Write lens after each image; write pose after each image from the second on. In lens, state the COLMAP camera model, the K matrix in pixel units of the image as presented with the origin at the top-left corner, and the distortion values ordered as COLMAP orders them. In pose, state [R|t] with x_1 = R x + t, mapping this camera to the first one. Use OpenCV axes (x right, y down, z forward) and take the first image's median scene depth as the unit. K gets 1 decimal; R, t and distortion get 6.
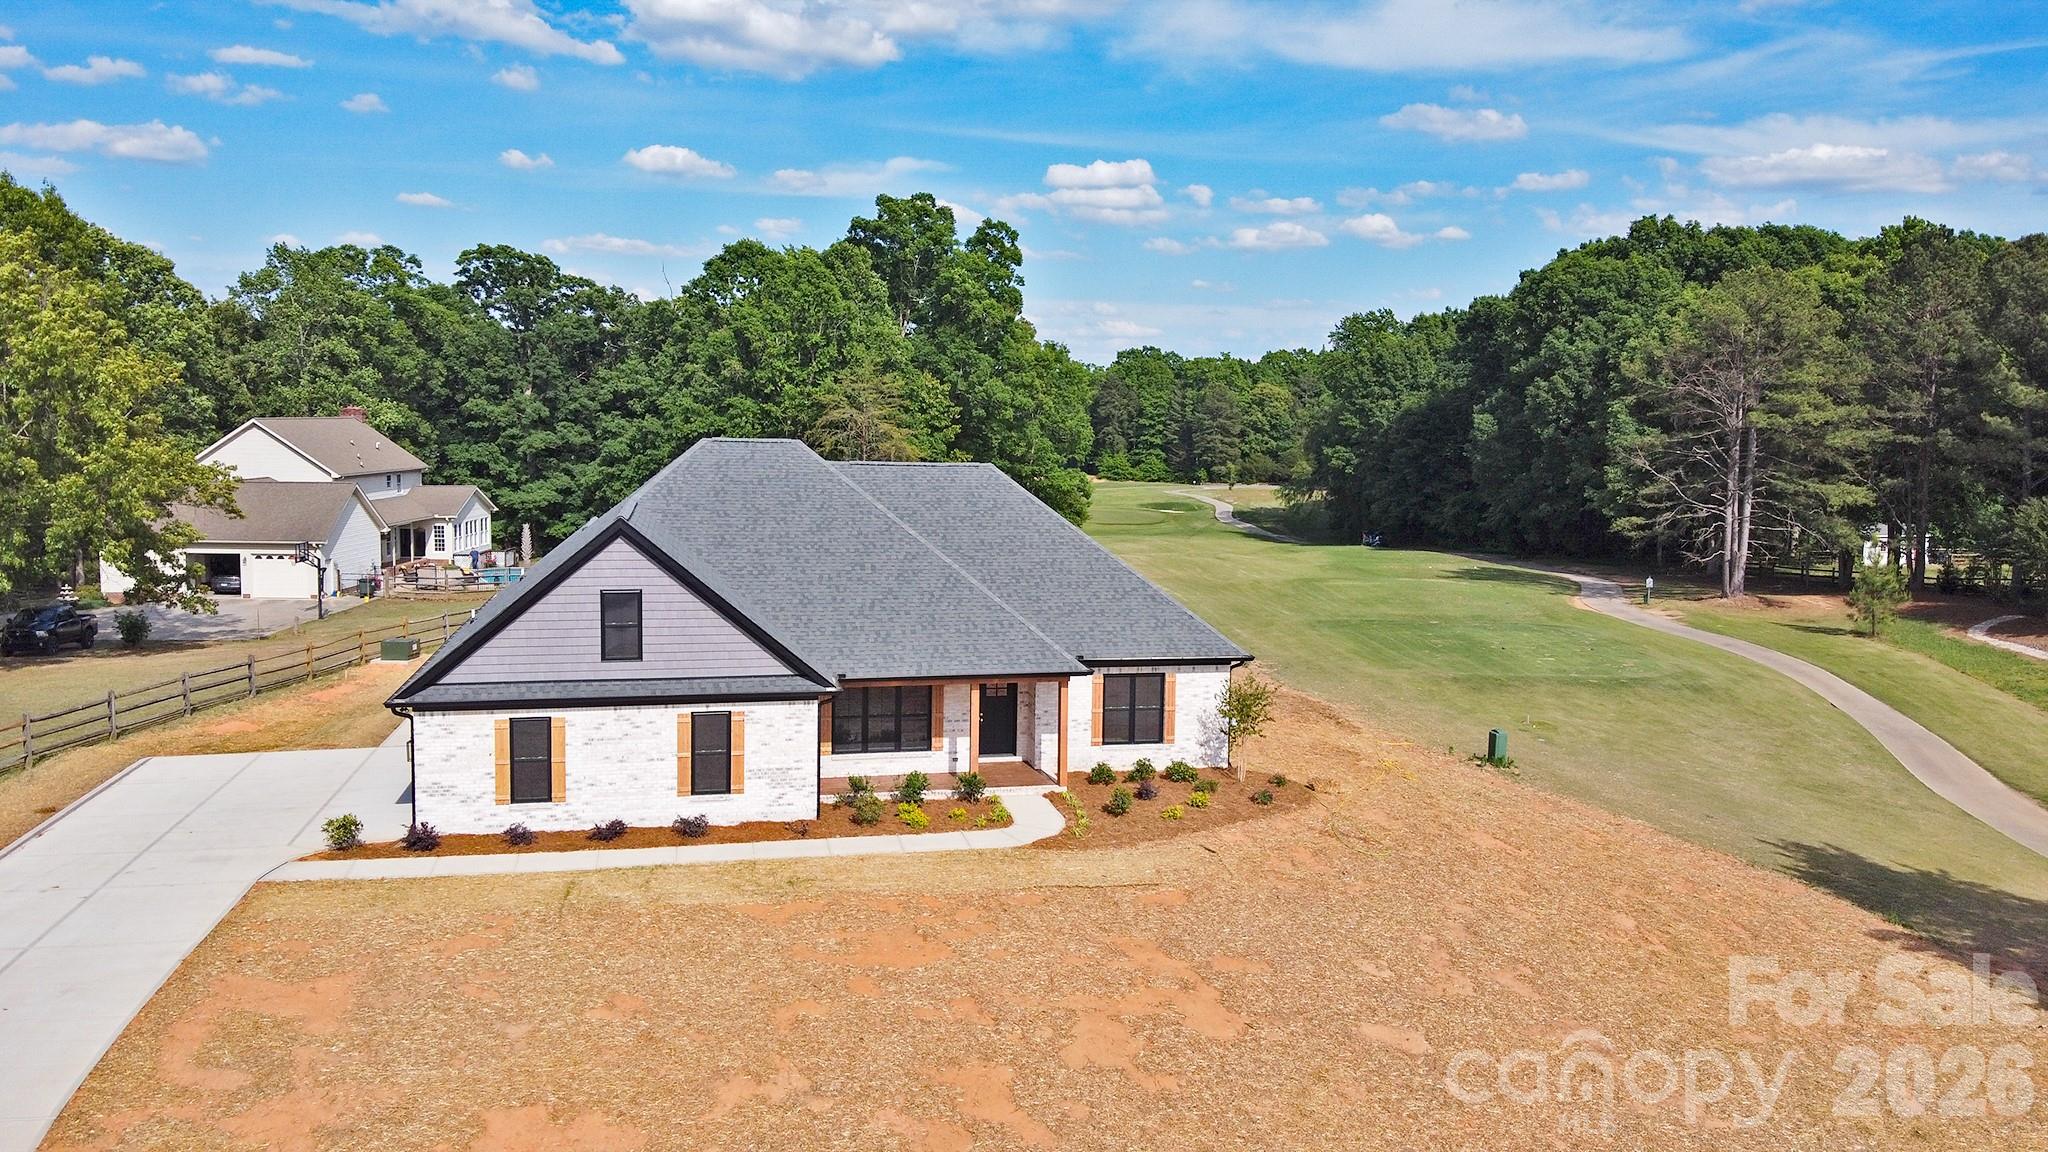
lens RADIAL K [[1519.3, 0, 1024.0], [0, 1519.3, 576.0], [0, 0, 1]] dist [0.154807, -0.266654]
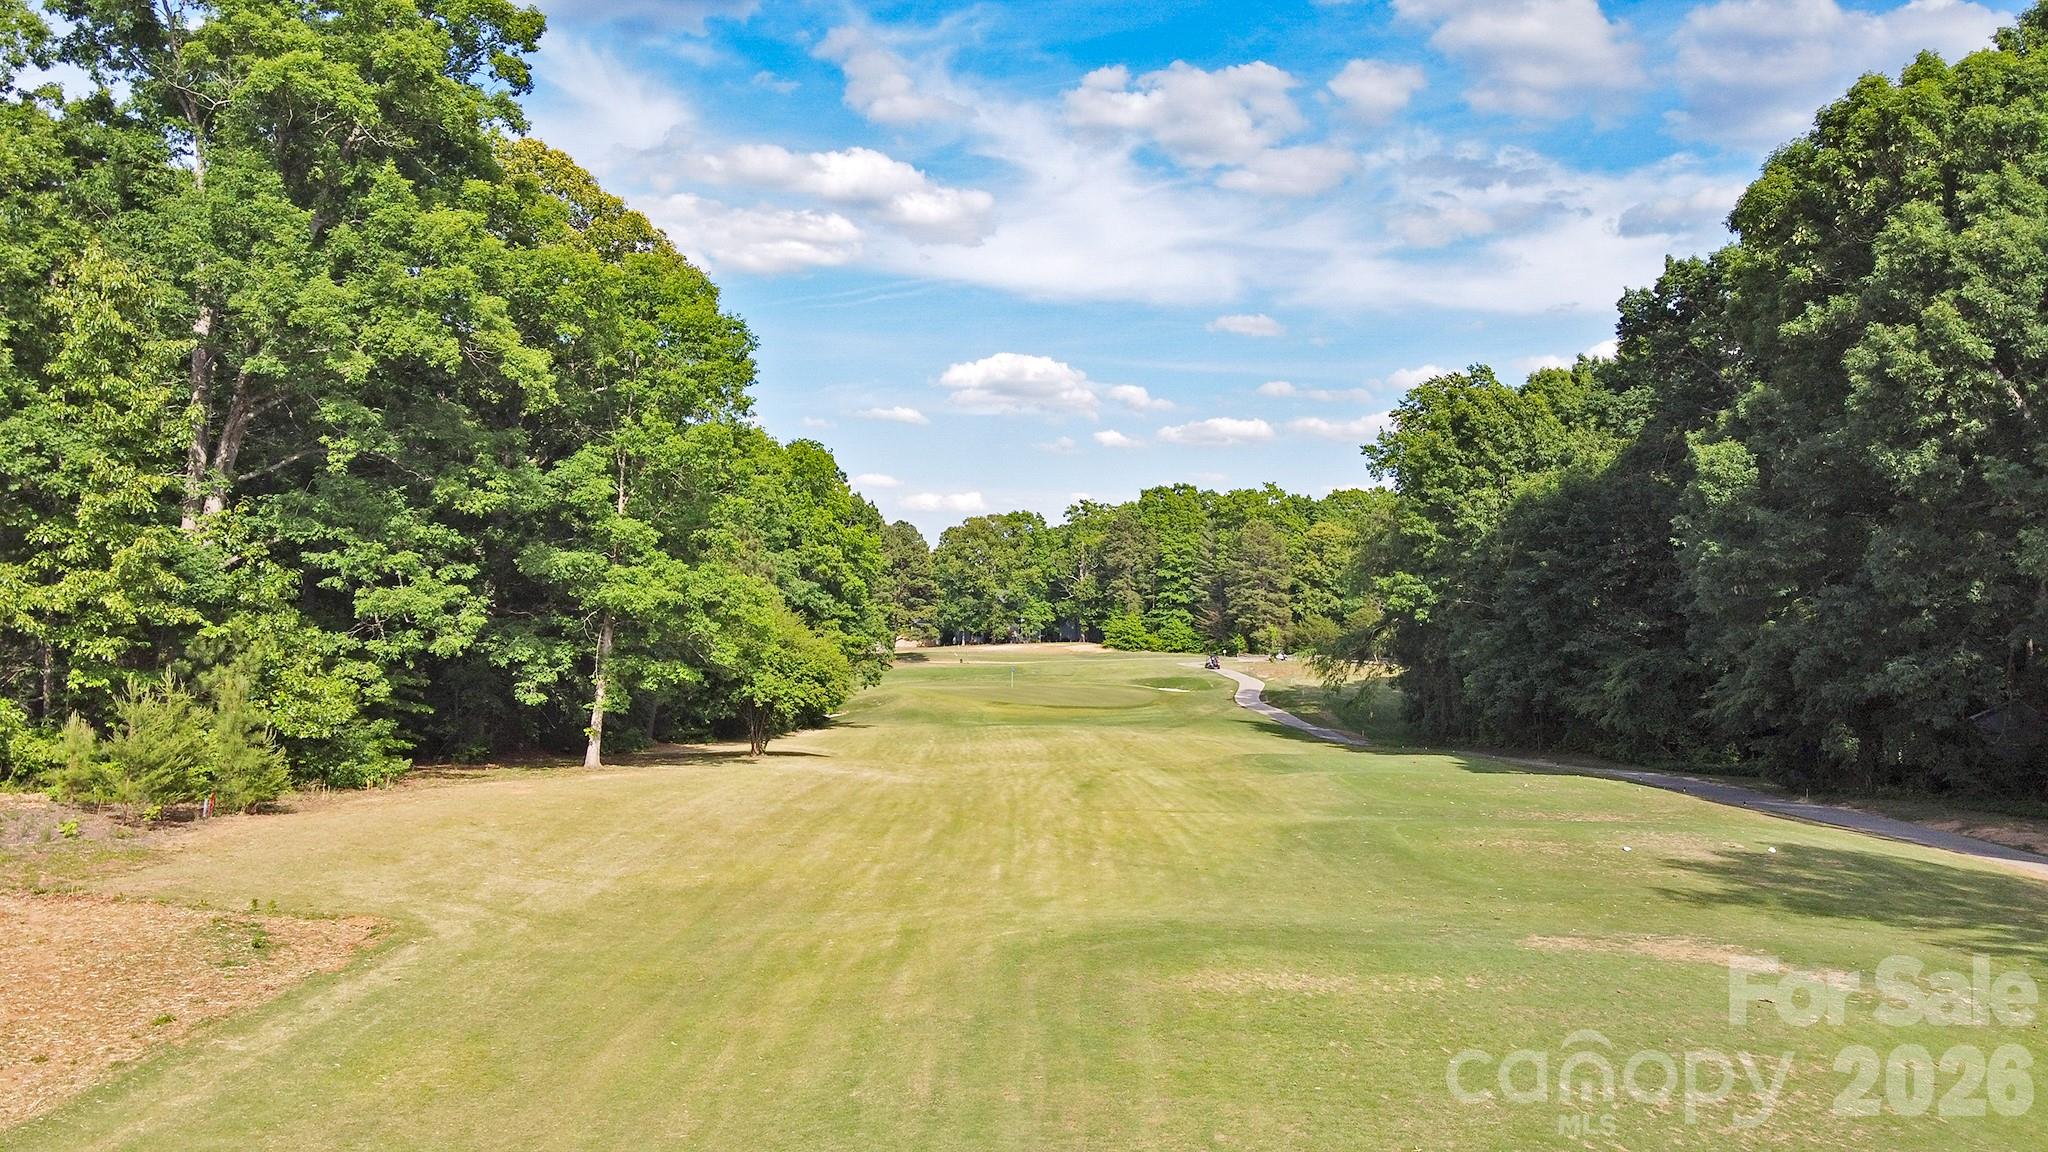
lens RADIAL K [[1426.7, 0, 1024.0], [0, 1426.7, 576.0], [0, 0, 1]] dist [0.110228, -0.205026]
pose [[0.996094, 0.002925, -0.088255, 0.100488], [-0.014193, 0.991761, -0.127312, -0.012379], [0.087156, 0.128067, 0.987928, 0.410660]]
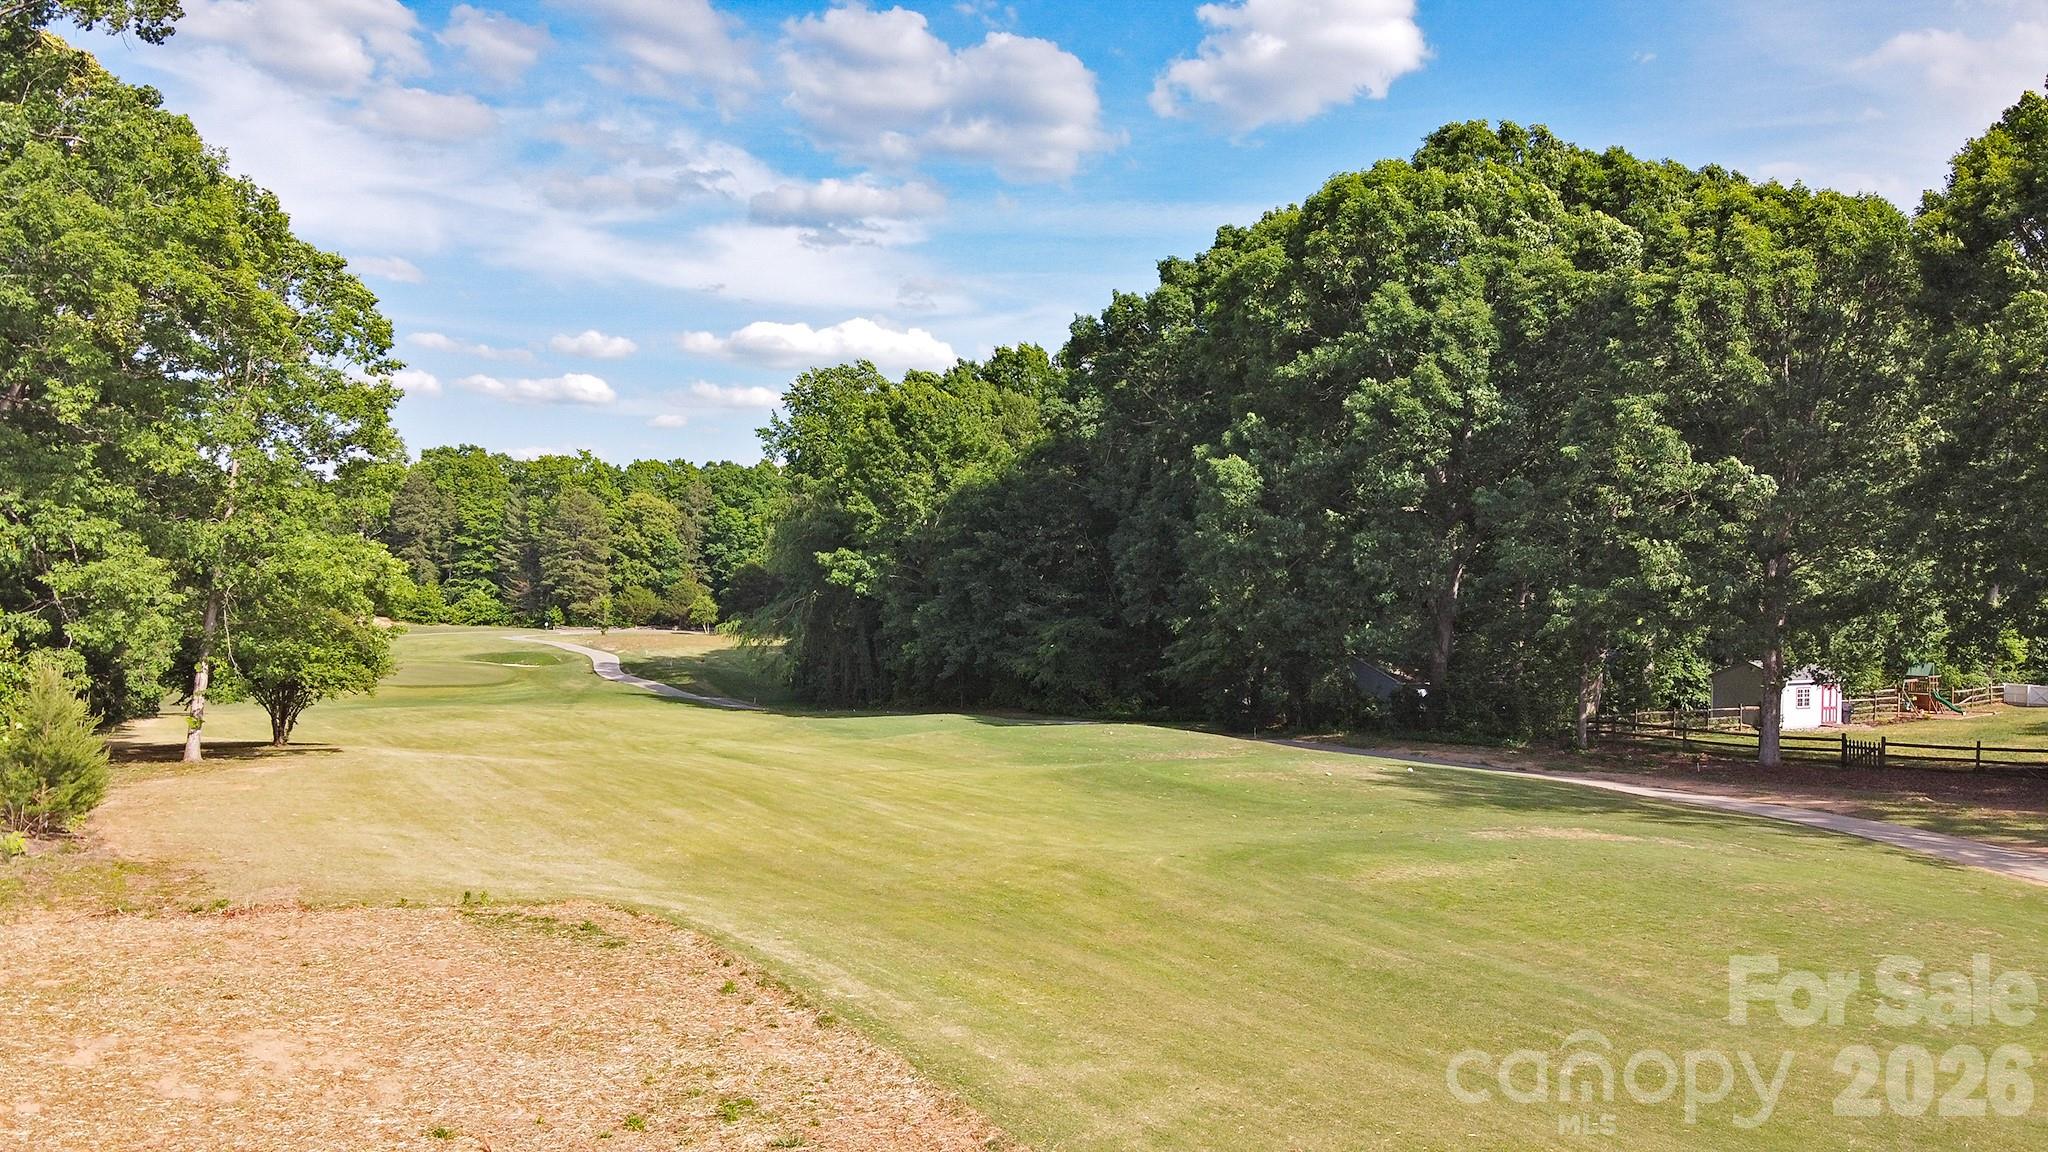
lens RADIAL K [[1426.7, 0, 1024.0], [0, 1426.7, 576.0], [0, 0, 1]] dist [0.110228, -0.205026]
pose [[0.893530, 0.012898, 0.448818, 0.014603], [0.035939, 0.994326, -0.100125, -0.012900], [-0.447563, 0.105595, 0.887996, 0.411602]]
